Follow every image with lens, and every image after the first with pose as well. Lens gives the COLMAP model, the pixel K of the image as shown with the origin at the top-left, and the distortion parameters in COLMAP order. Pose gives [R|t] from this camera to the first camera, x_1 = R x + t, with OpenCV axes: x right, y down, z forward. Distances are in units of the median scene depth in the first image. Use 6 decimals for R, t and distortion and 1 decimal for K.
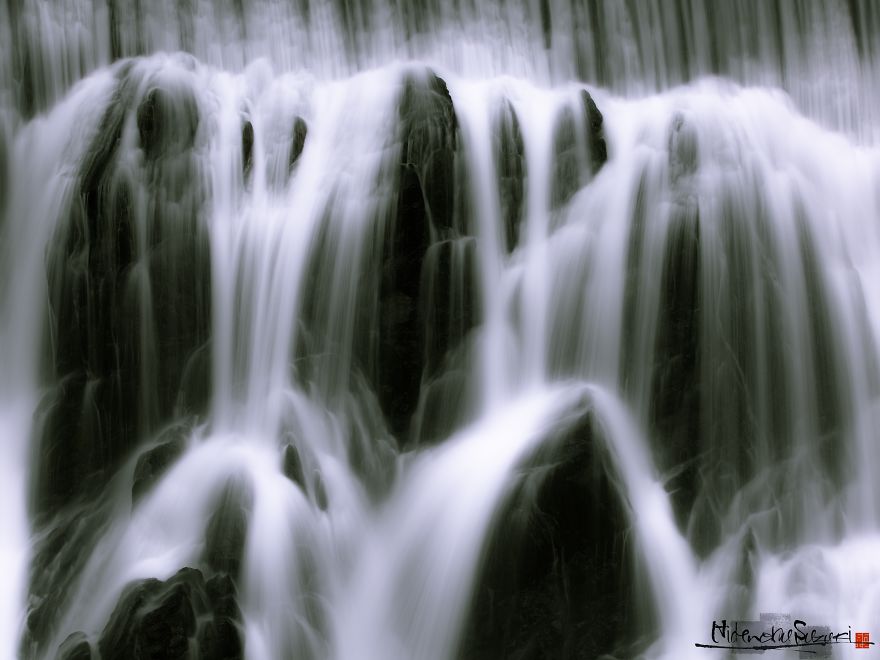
lens RADIAL K [[1971.5, 0, 447.1], [0, 1971.5, 329.1], [0, 0, 1]] dist [0.025111, 0.000000]
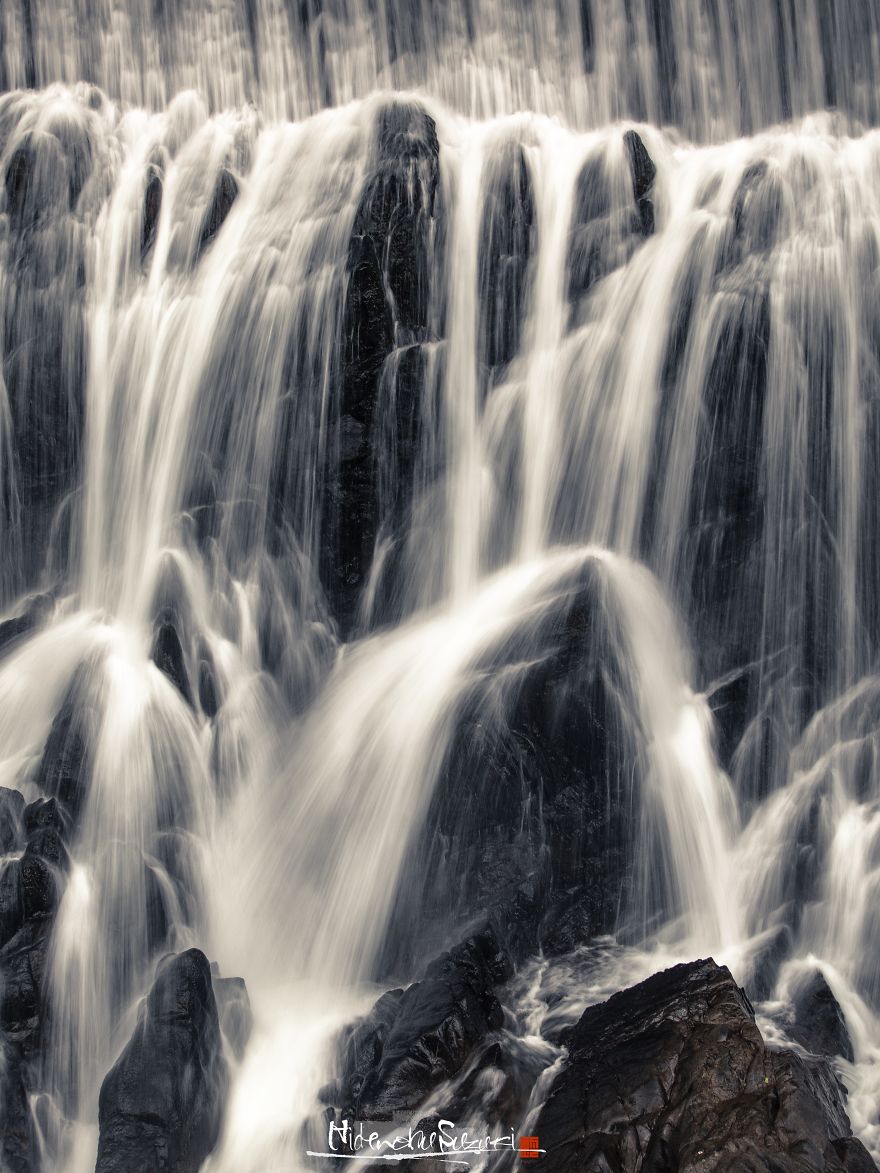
lens RADIAL K [[2628.0, 0, 420.5], [0, 2628.0, 568.8], [0, 0, 1]] dist [0.025111, 0.000000]
pose [[0.981417, 0.023844, -0.190402, 0.184465], [-0.017514, 0.999239, 0.034859, 0.002864], [0.191088, -0.030877, 0.981087, 0.068522]]
